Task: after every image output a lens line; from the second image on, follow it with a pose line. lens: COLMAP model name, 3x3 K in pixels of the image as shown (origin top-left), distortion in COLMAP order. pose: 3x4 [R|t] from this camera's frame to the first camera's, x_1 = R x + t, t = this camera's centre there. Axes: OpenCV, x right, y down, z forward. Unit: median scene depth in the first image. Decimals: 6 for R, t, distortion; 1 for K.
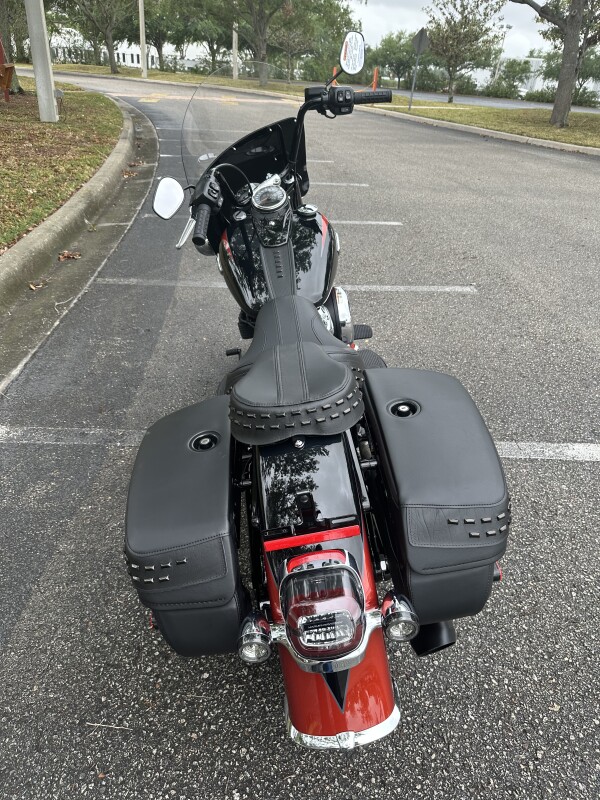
lens RADIAL K [[559.9, 0, 304.8], [0, 559.9, 399.3], [0, 0, 1]] dist [-0.000810, -0.003840]
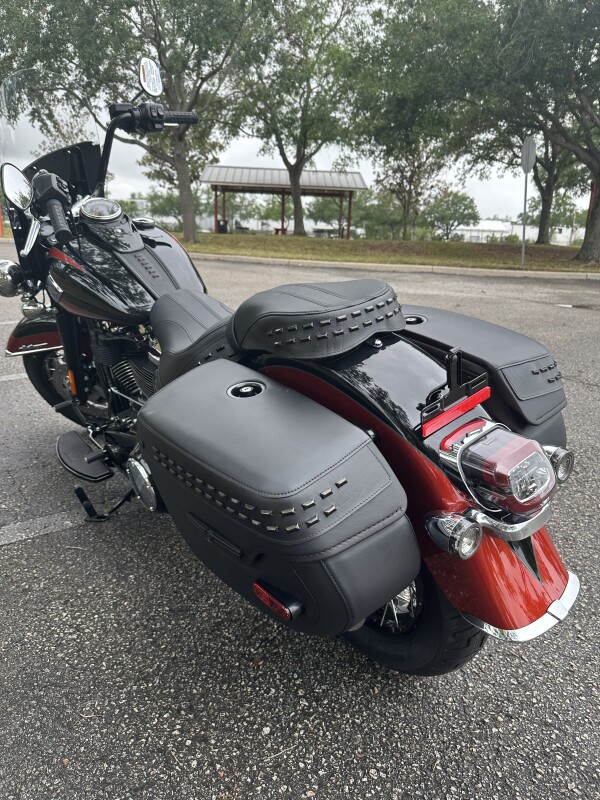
lens RADIAL K [[559.9, 0, 304.8], [0, 559.9, 399.3], [0, 0, 1]] dist [-0.000810, -0.003840]
pose [[0.821599, -0.200000, 0.533830, -0.477946], [0.303578, 0.946110, -0.112766, 0.181137], [-0.482509, 0.254708, 0.838039, 0.239603]]
